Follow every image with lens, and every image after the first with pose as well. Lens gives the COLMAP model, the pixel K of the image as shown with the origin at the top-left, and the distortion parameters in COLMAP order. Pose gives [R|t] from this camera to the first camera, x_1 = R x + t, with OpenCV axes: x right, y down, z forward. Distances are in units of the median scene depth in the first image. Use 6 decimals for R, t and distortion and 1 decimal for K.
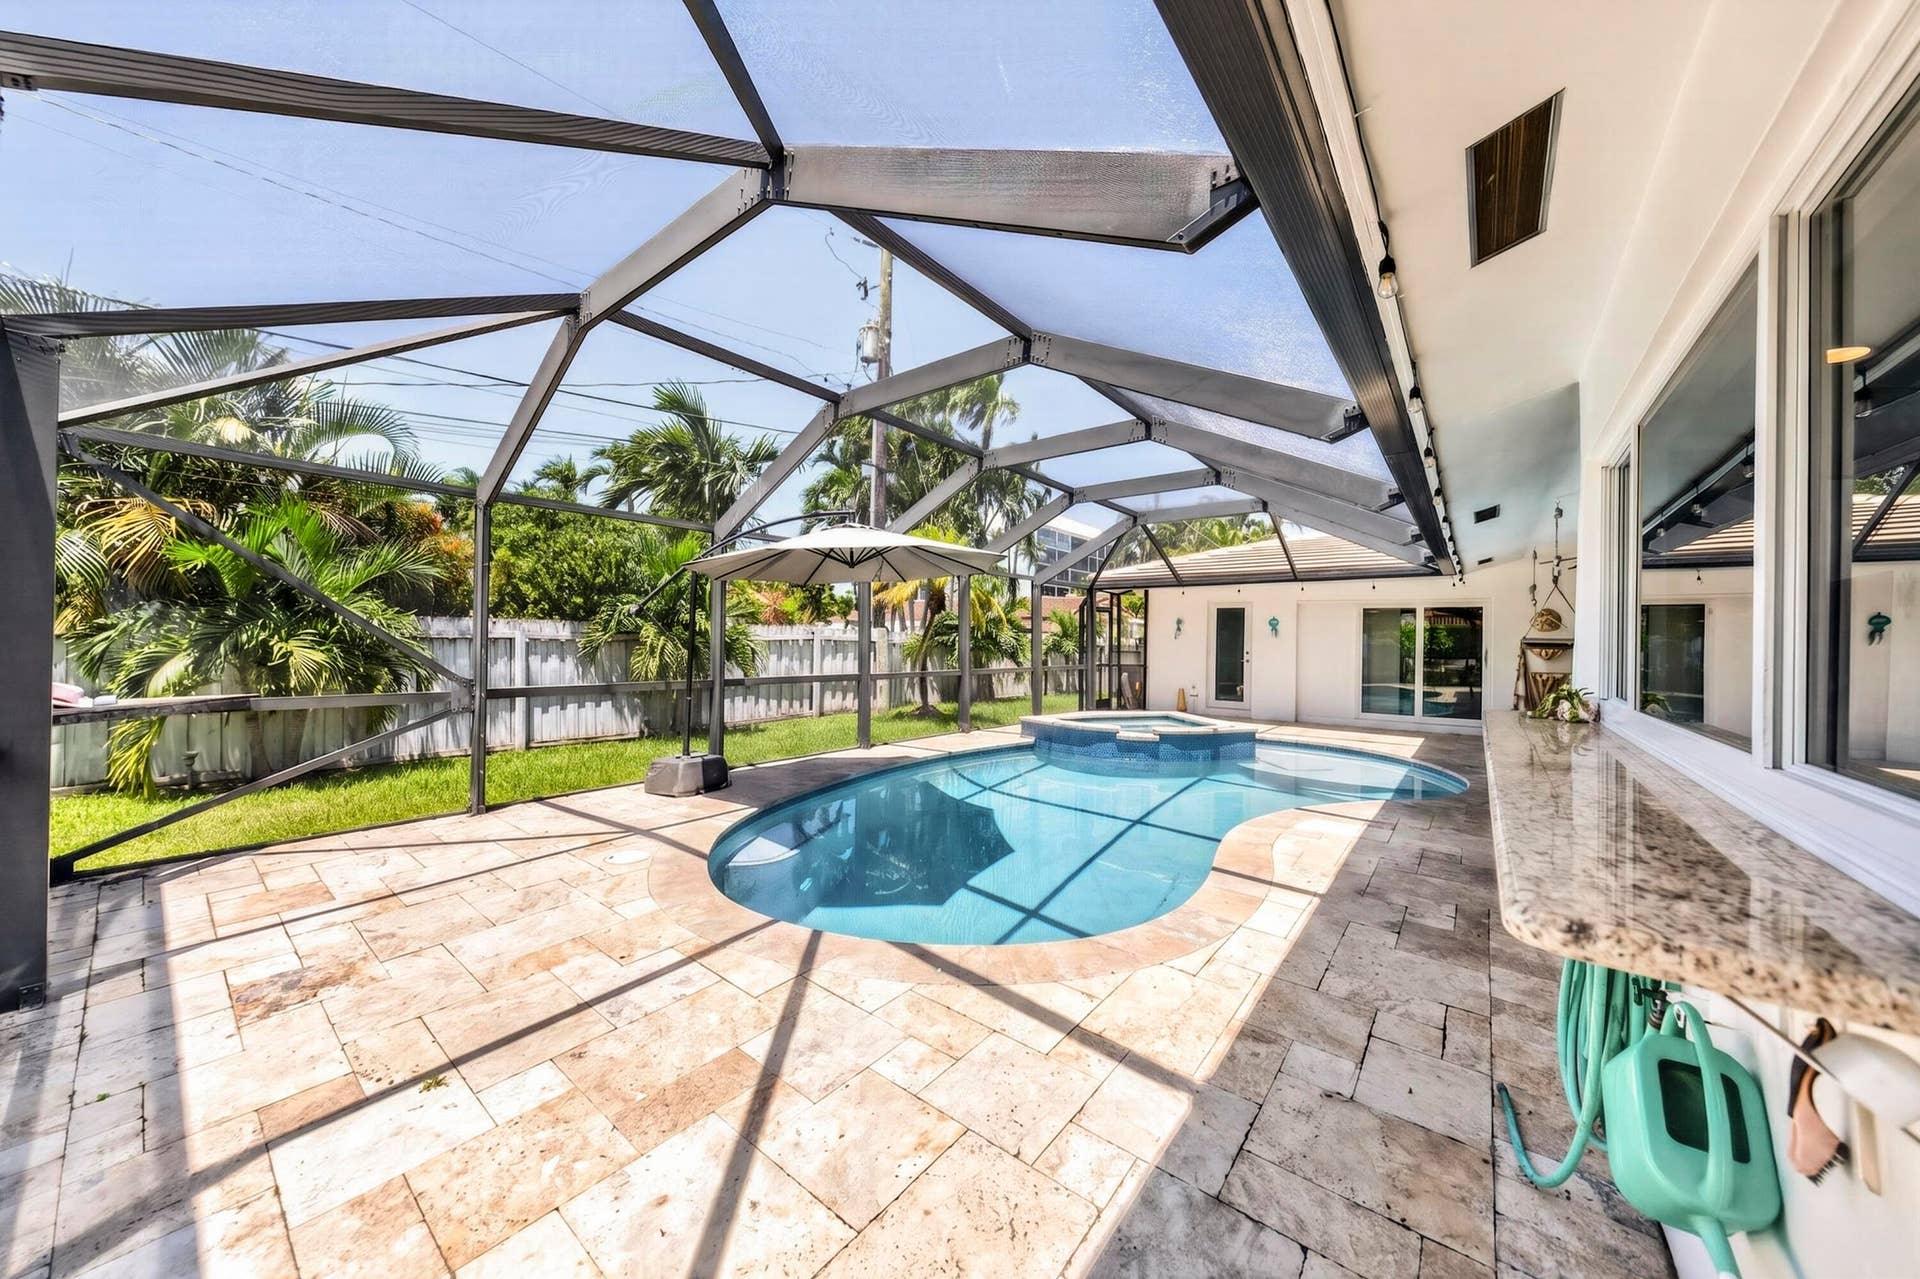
lens RADIAL K [[658.0, 0, 970.5], [0, 658.0, 641.9], [0, 0, 1]] dist [-0.001853, -0.000480]
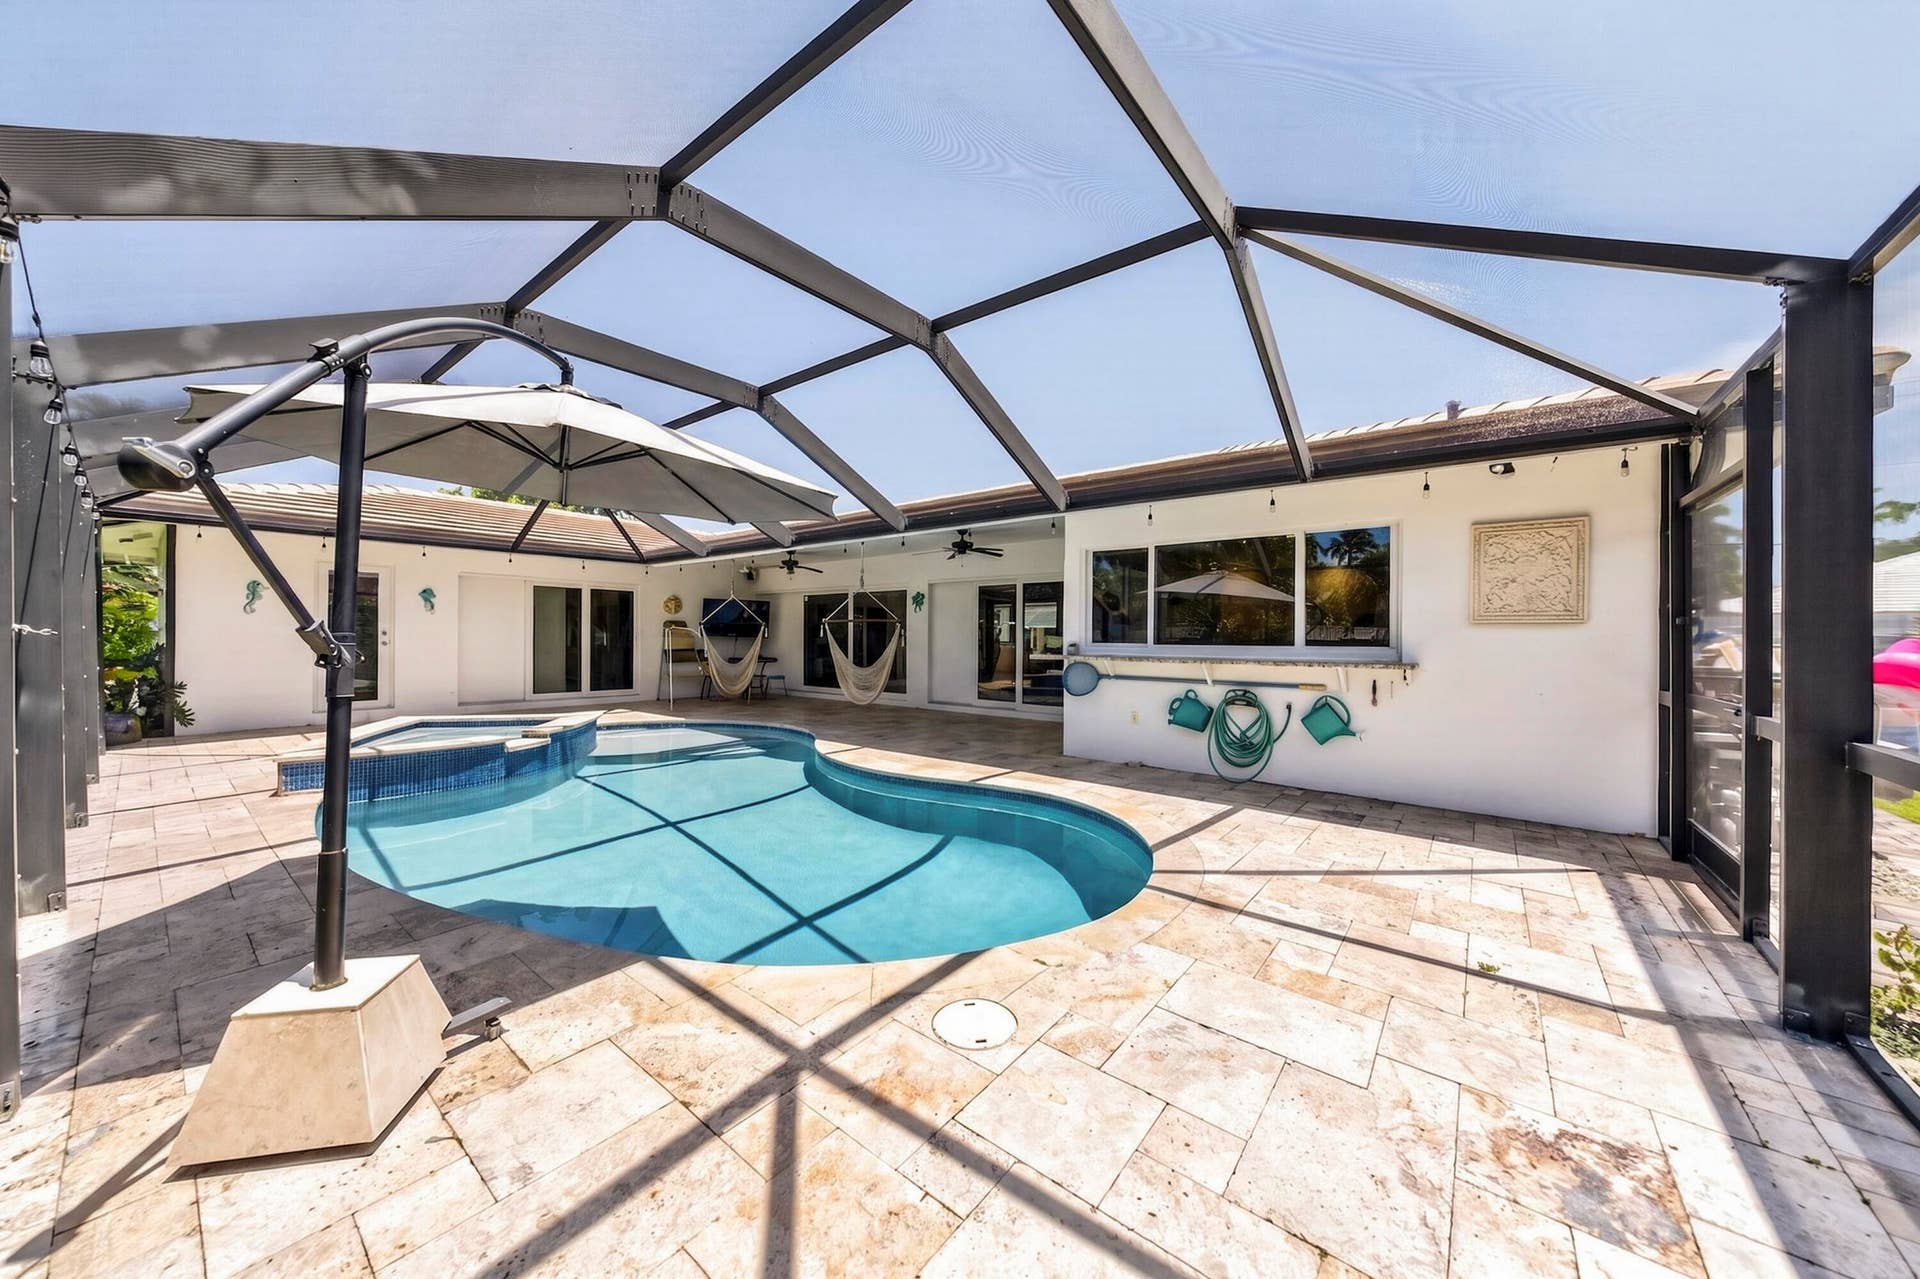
lens RADIAL K [[658.0, 0, 980.0], [0, 658.0, 628.2], [0, 0, 1]] dist [-0.001853, -0.000480]
pose [[-0.011499, -0.000618, 0.999934, -1.518827], [-0.006007, 0.999982, 0.000549, 0.022640], [-0.999916, -0.006000, -0.011503, 1.466032]]
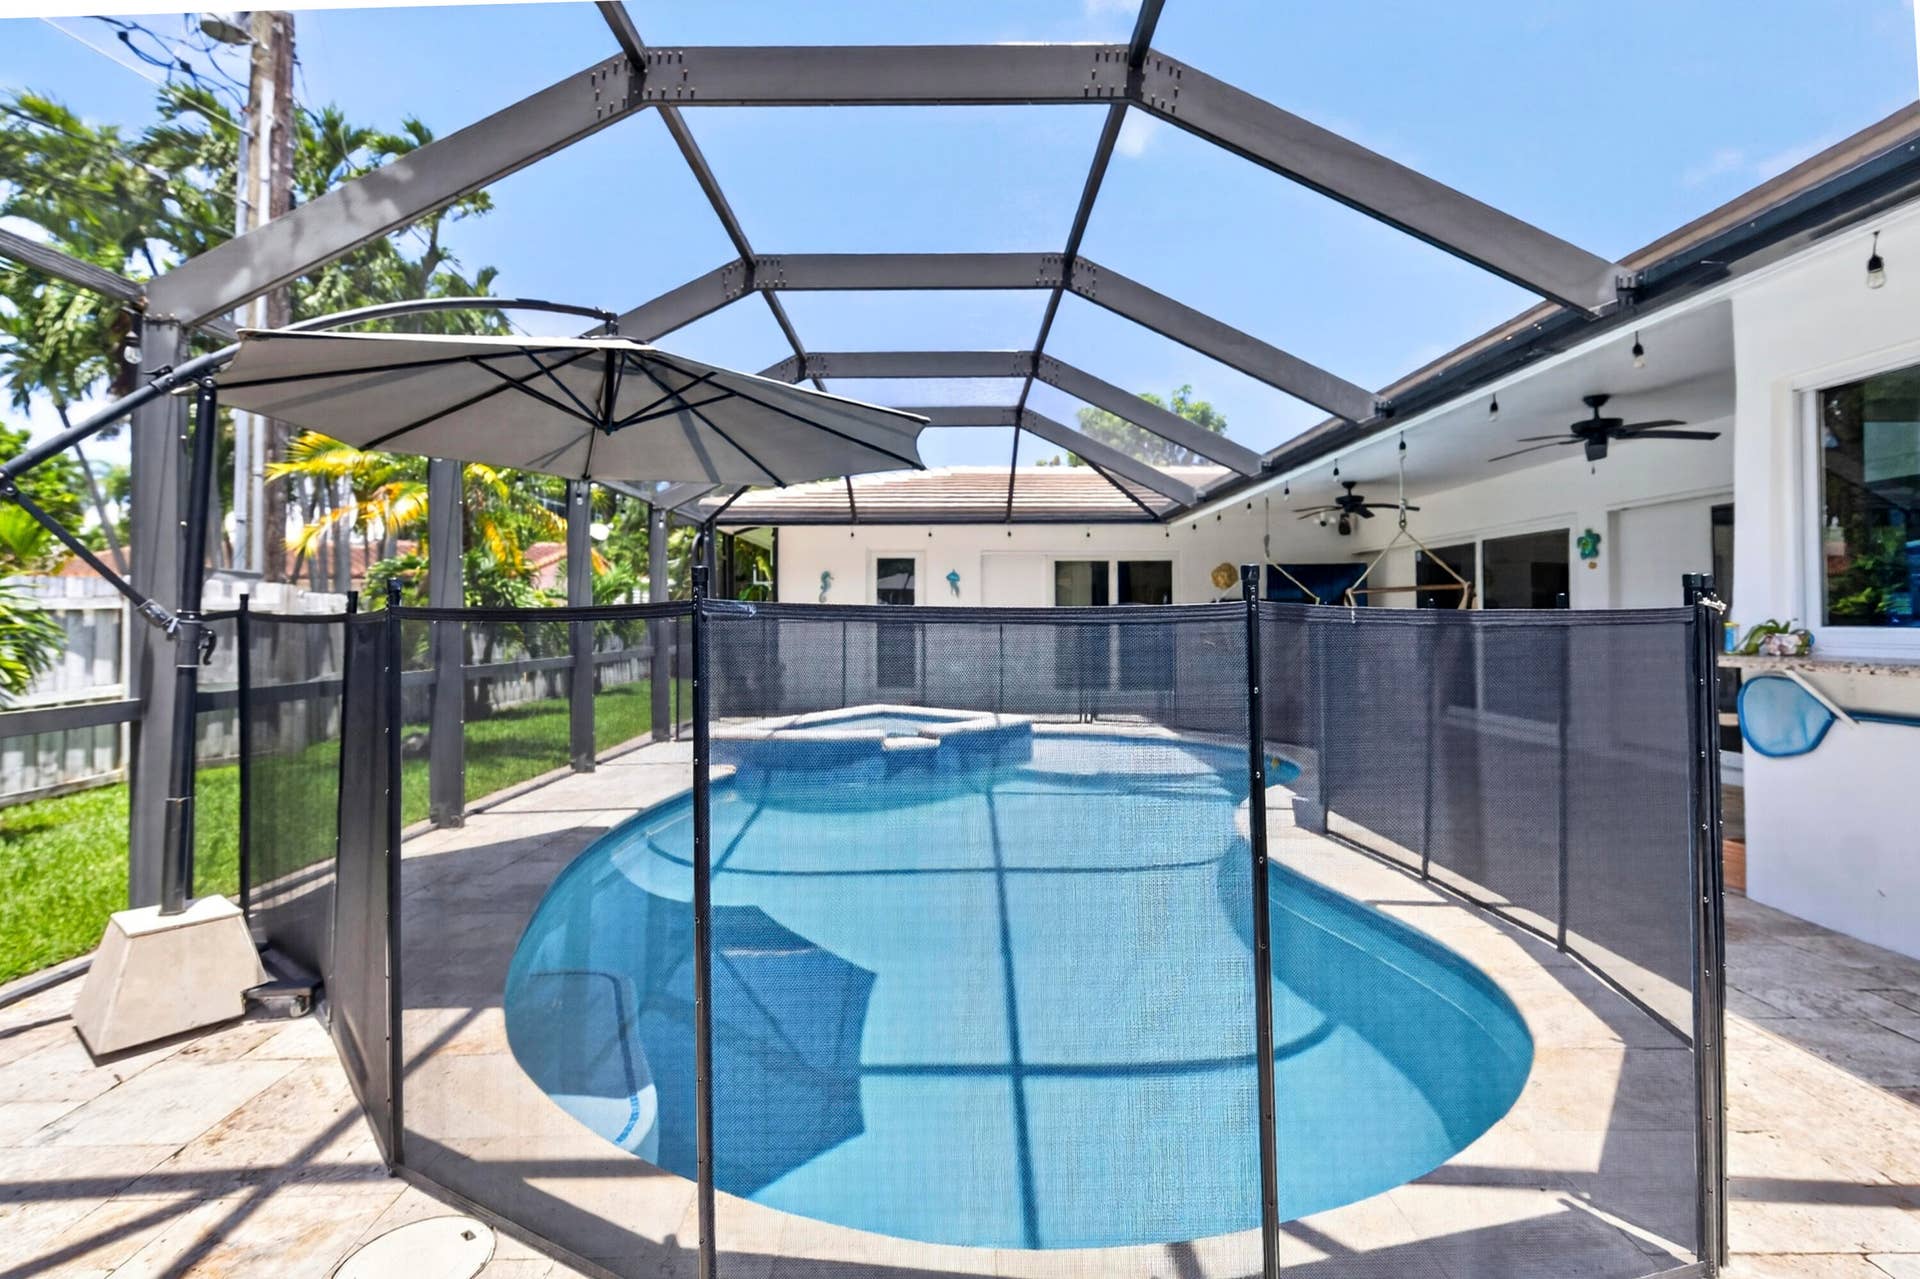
lens RADIAL K [[926.8, 0, 957.3], [0, 926.8, 613.2], [0, 0, 1]] dist [-0.001543, -0.002335]
pose [[0.775014, -0.012850, 0.631814, -0.886928], [0.014377, 0.999893, 0.002701, 0.033855], [-0.631781, 0.006990, 0.775116, 0.748304]]
